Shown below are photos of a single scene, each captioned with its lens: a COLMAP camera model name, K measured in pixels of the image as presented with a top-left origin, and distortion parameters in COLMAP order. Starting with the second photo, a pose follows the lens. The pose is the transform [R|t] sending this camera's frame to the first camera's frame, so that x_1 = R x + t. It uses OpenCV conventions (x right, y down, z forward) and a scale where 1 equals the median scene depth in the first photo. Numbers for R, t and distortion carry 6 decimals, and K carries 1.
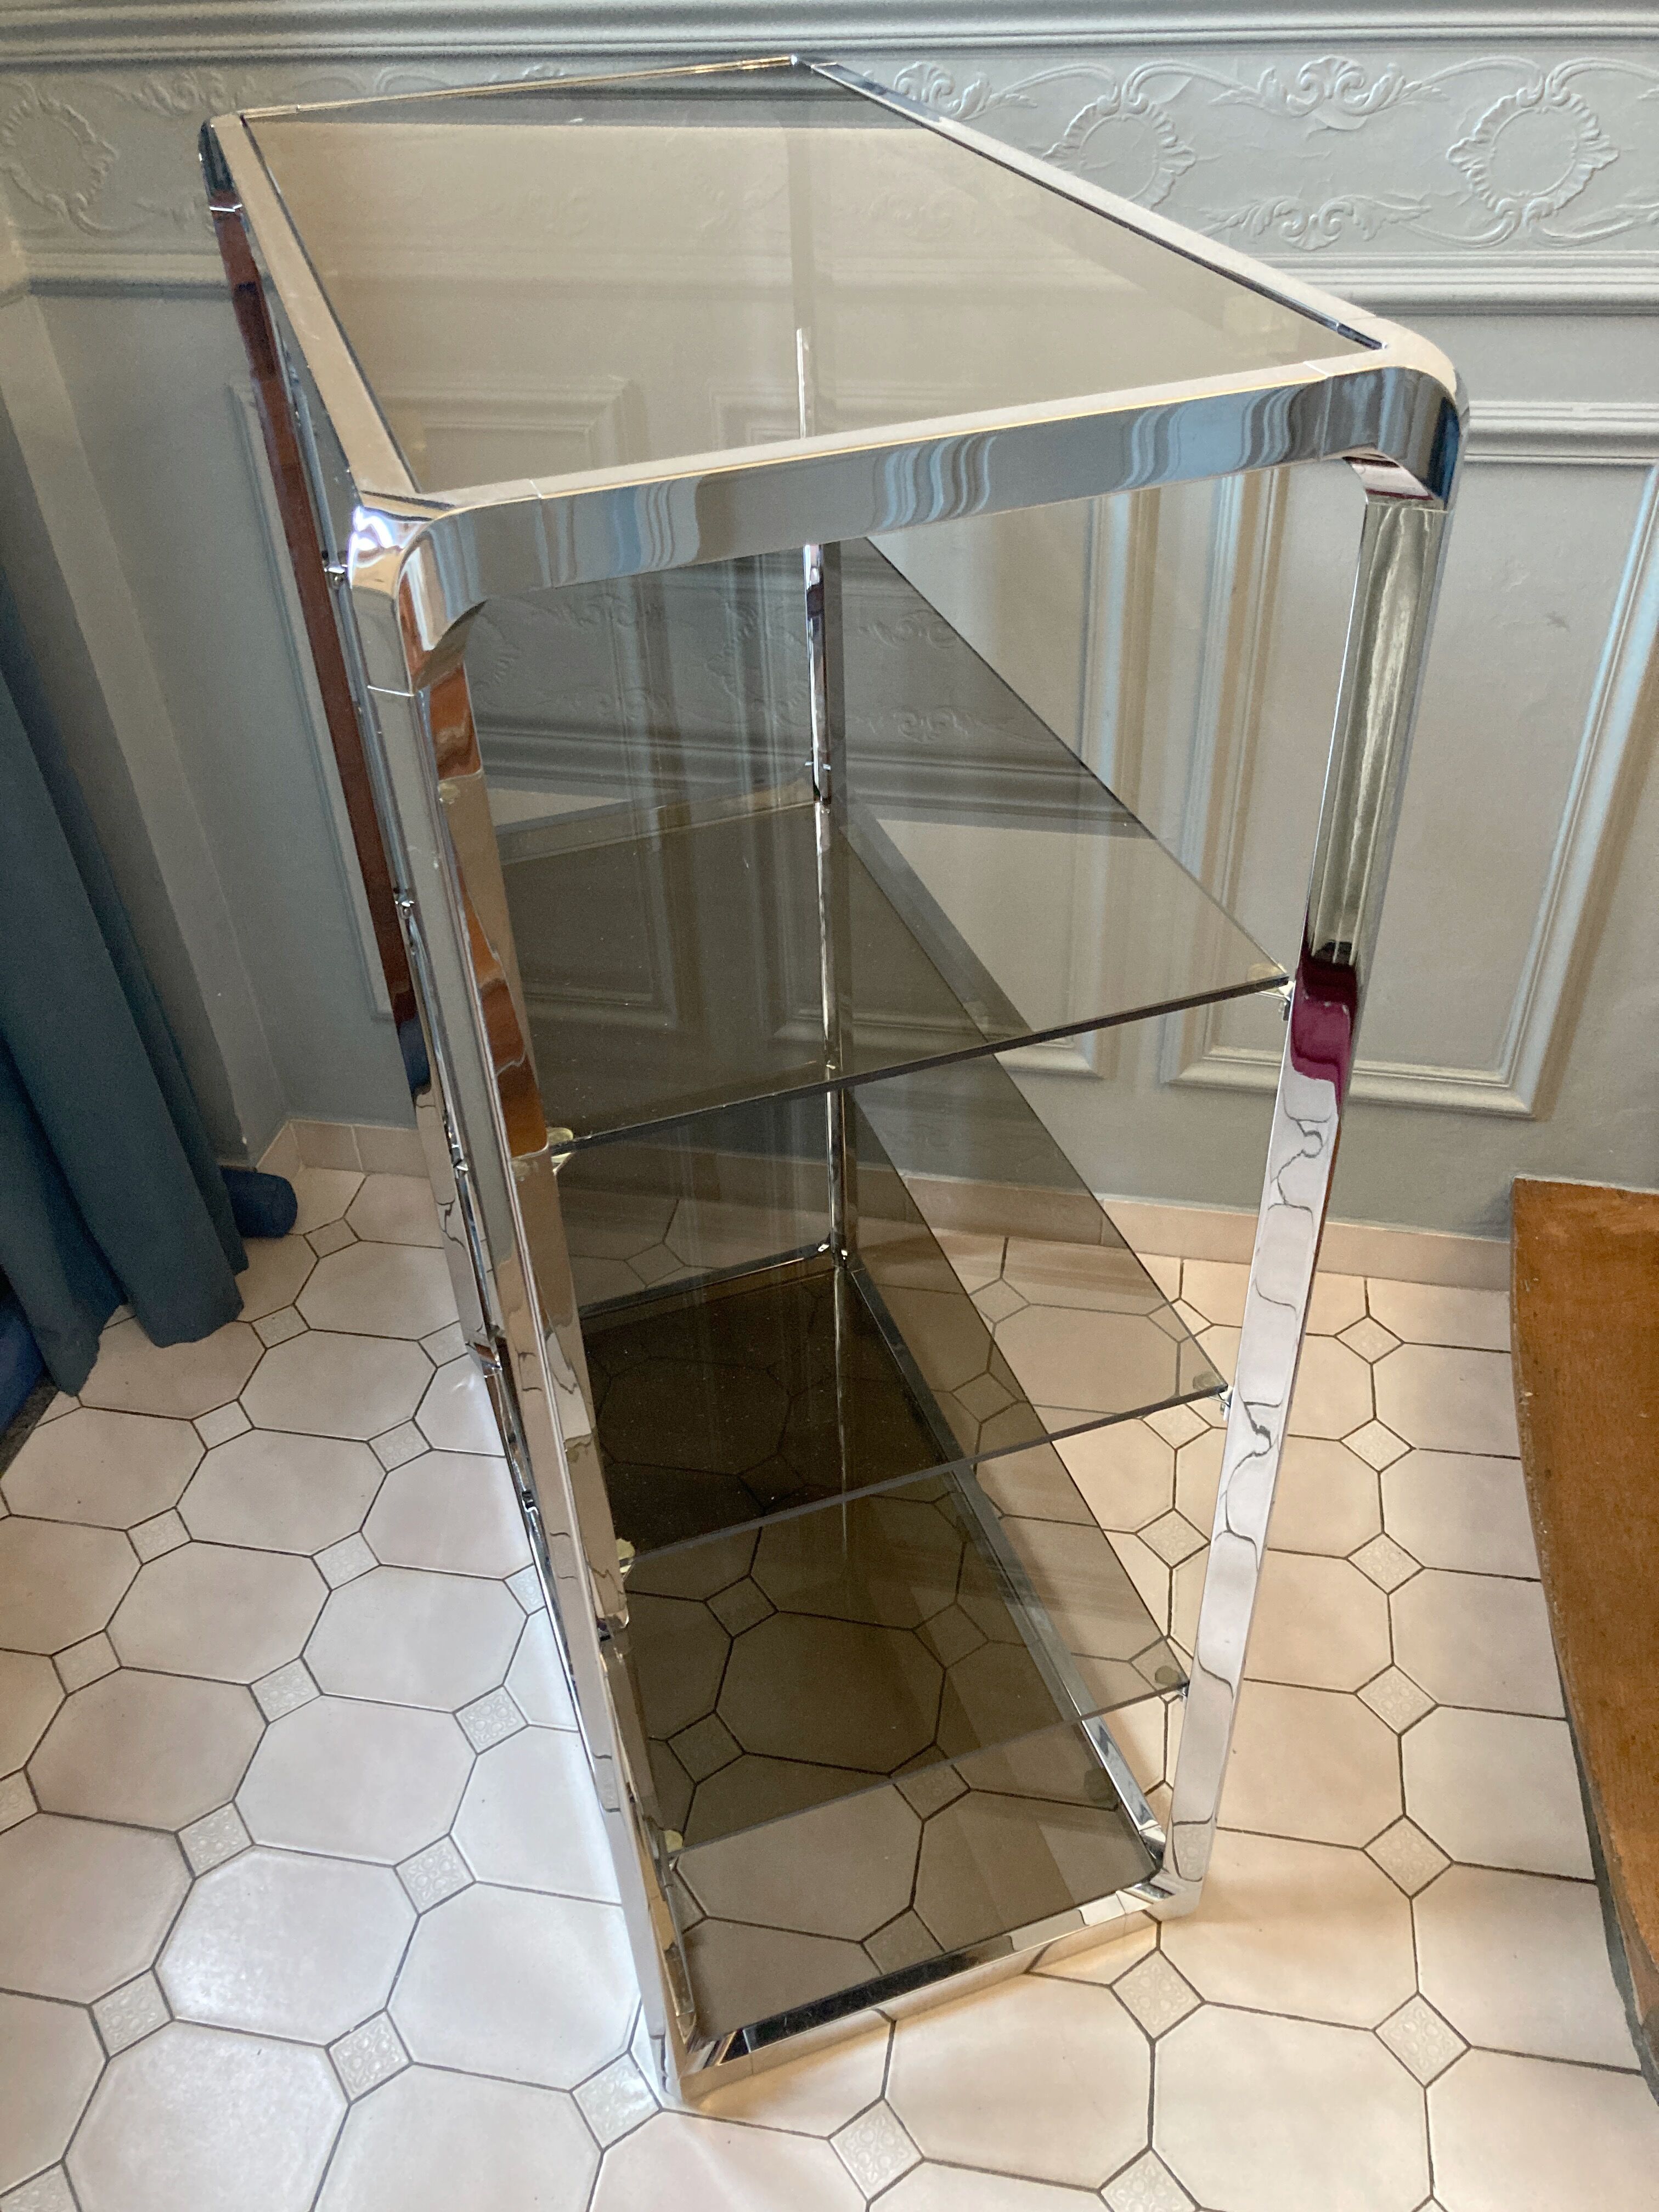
lens RADIAL K [[1820.0, 0, 823.7], [0, 1820.0, 1098.5], [0, 0, 1]] dist [0.007920, 0.003558]
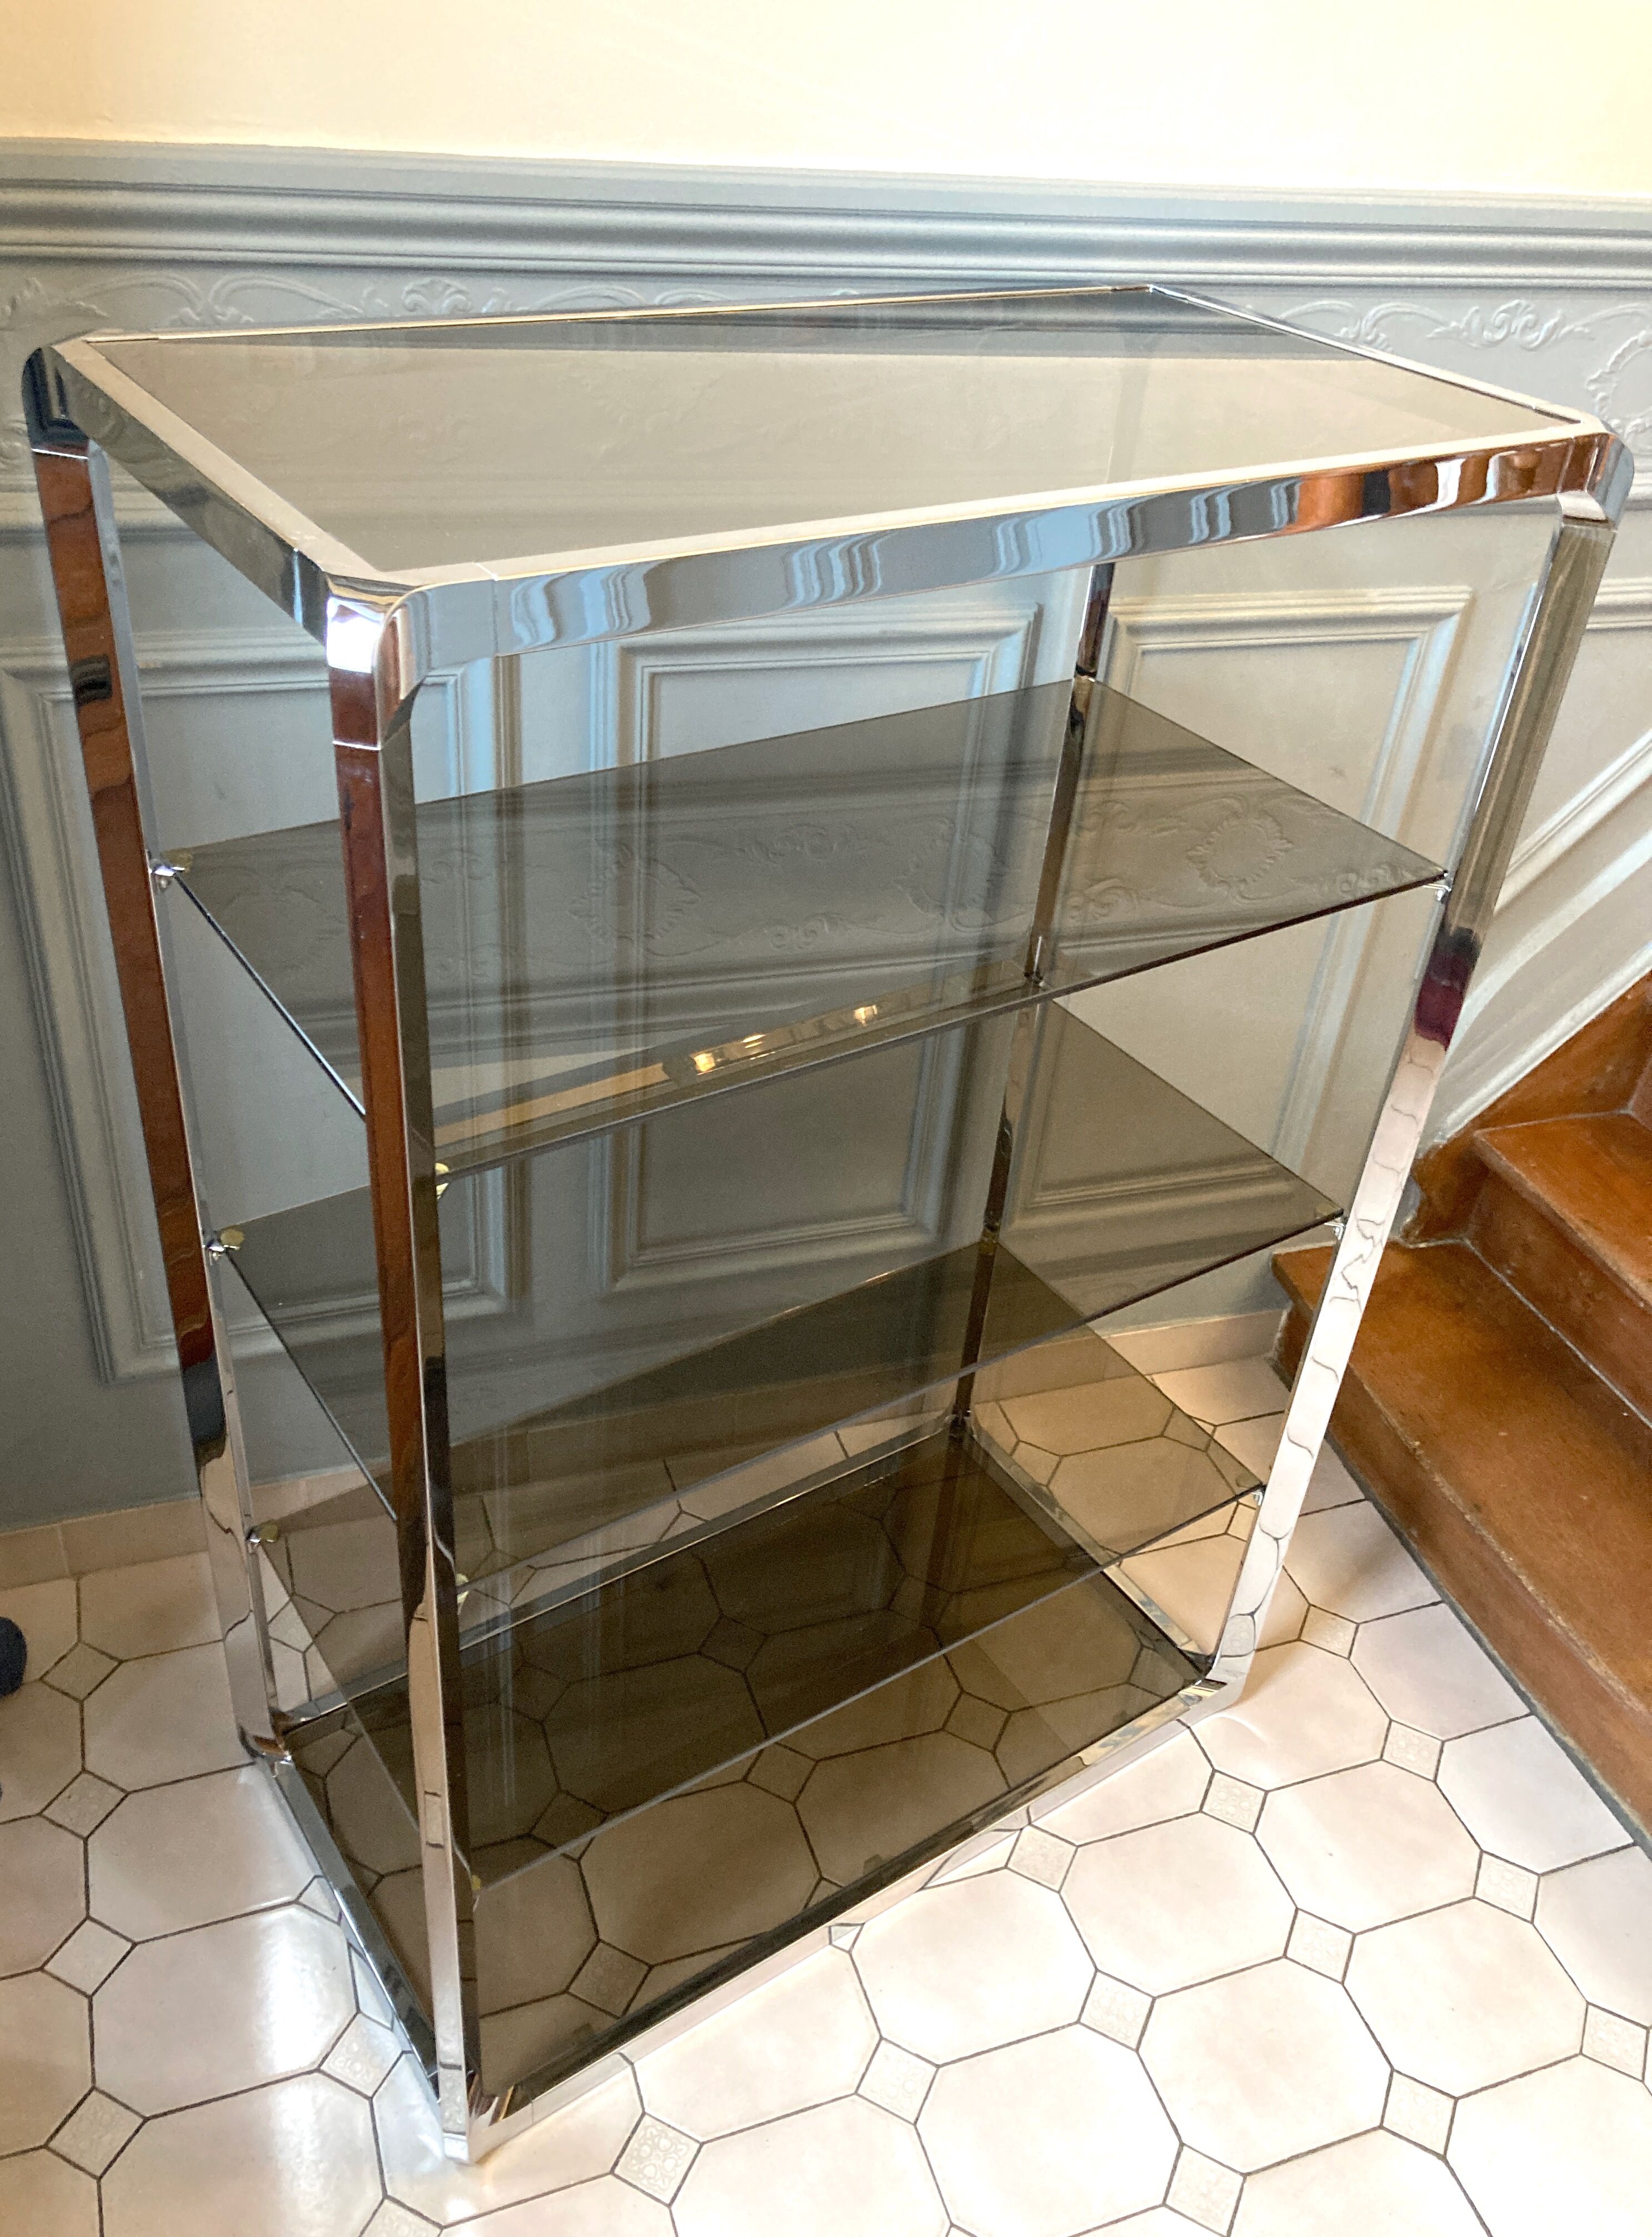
lens RADIAL K [[1839.4, 0, 847.9], [0, 1839.4, 1116.4], [0, 0, 1]] dist [0.029644, -0.012497]
pose [[0.854477, -0.194971, 0.481513, -0.441746], [0.218102, 0.975892, 0.008116, -0.125977], [-0.471487, 0.098084, 0.876401, 0.154106]]
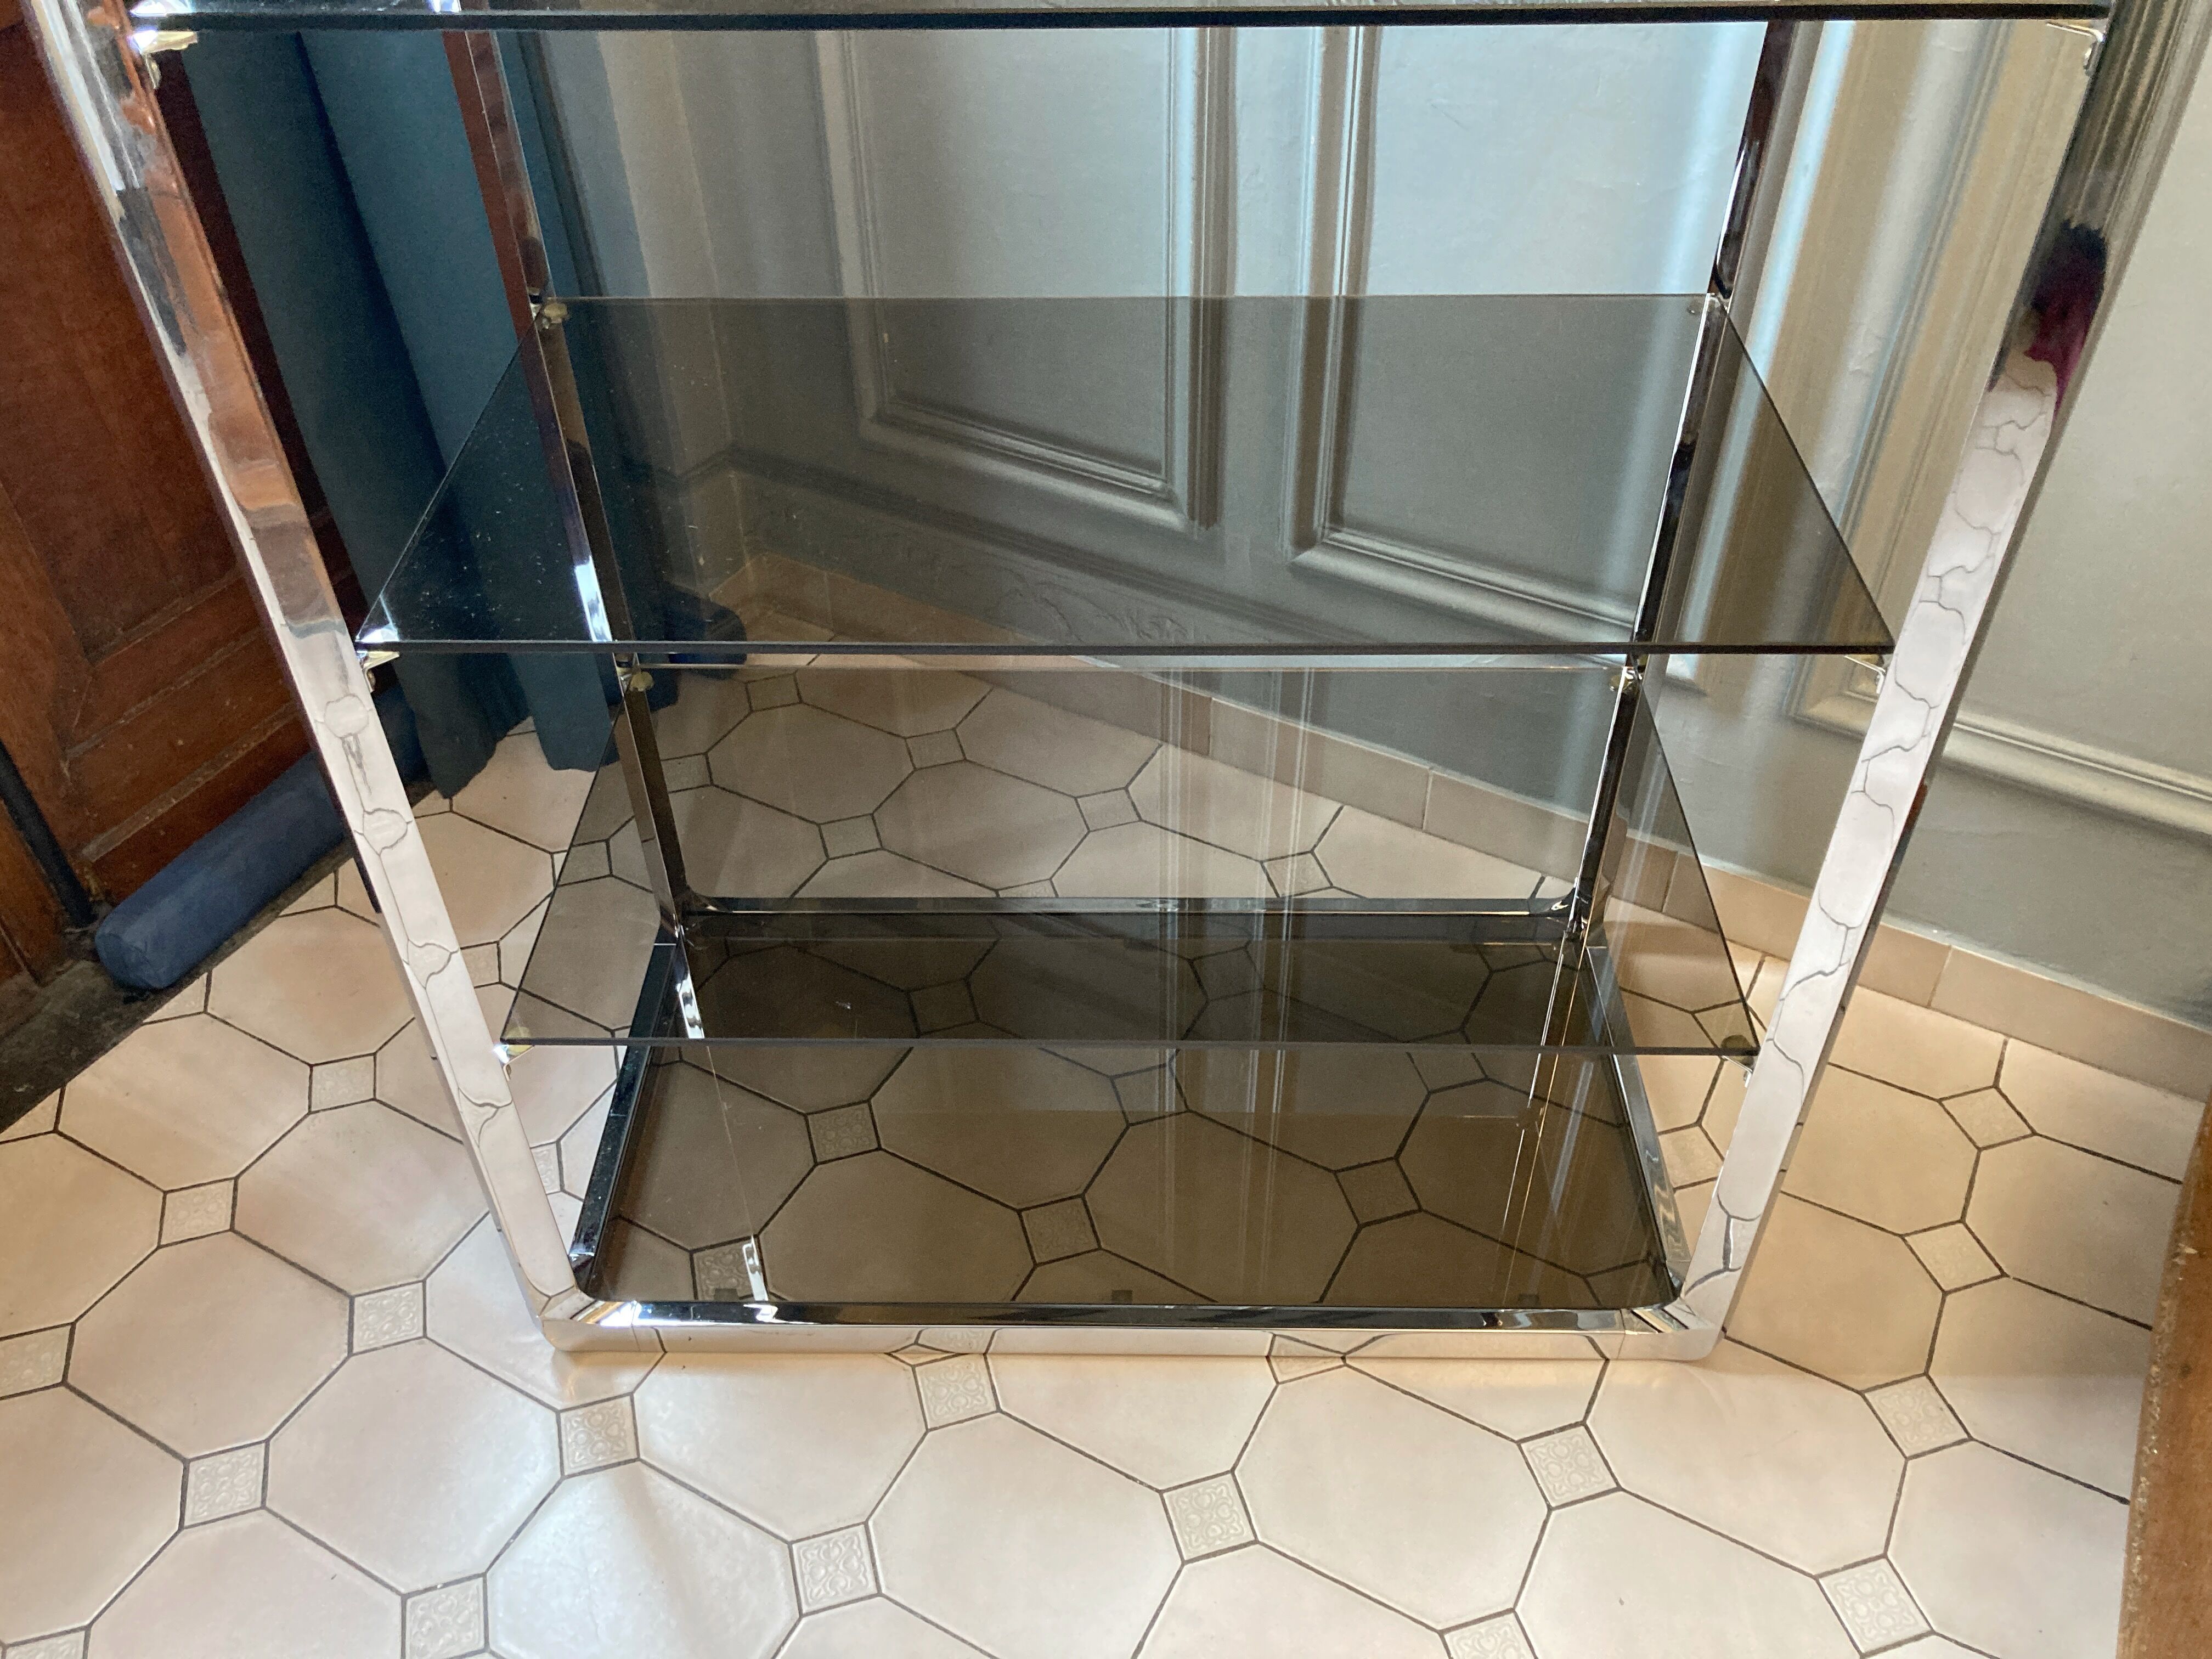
lens RADIAL K [[1824.0, 0, 1106.8], [0, 1824.0, 812.9], [0, 0, 1]] dist [0.013072, -0.000586]
pose [[0.949323, 0.226086, -0.218338, 0.117284], [-0.212207, 0.973489, 0.085371, 0.030276], [0.231850, -0.034712, 0.972132, 0.247248]]
